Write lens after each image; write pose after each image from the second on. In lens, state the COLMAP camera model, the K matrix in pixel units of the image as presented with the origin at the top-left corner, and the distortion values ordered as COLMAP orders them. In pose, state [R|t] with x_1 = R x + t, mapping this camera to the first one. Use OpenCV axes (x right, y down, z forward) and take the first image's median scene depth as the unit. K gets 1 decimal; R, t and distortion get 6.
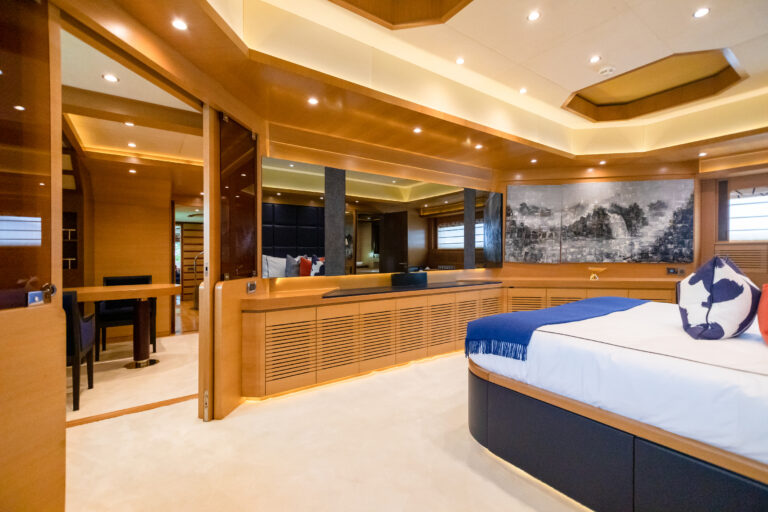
lens RADIAL K [[341.5, 0, 378.4], [0, 341.5, 255.0], [0, 0, 1]] dist [0.001810, -0.001253]
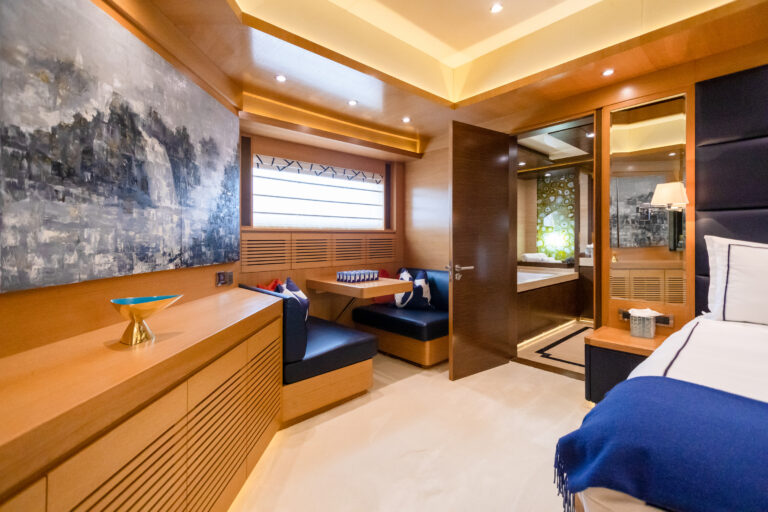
lens RADIAL K [[341.5, 0, 371.4], [0, 341.5, 244.0], [0, 0, 1]] dist [0.001810, -0.001253]
pose [[-0.134388, -0.003166, 0.990924, 0.294385], [0.016003, 0.999858, 0.005365, -0.005908], [-0.990800, 0.016579, -0.134318, 0.812799]]
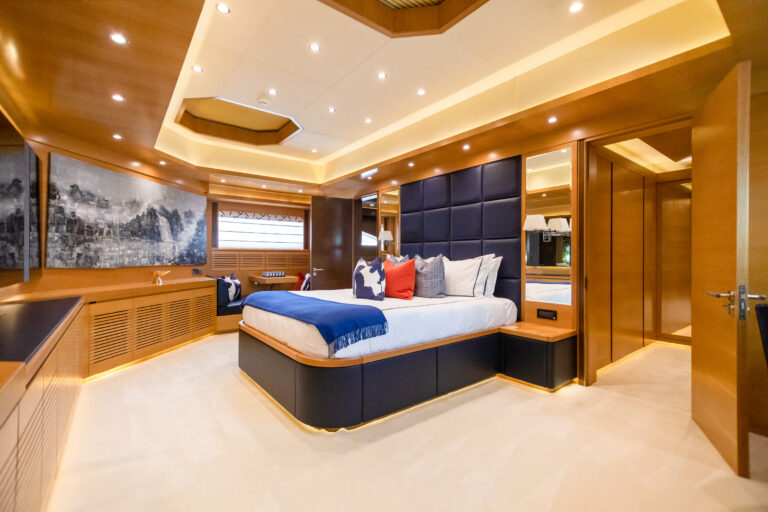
lens RADIAL K [[341.5, 0, 382.0], [0, 341.5, 264.1], [0, 0, 1]] dist [0.001810, -0.001253]
pose [[-0.072355, -0.013578, 0.997286, -0.349109], [0.004188, 0.999894, 0.013917, 0.007019], [-0.997370, 0.005183, -0.072291, 0.429947]]
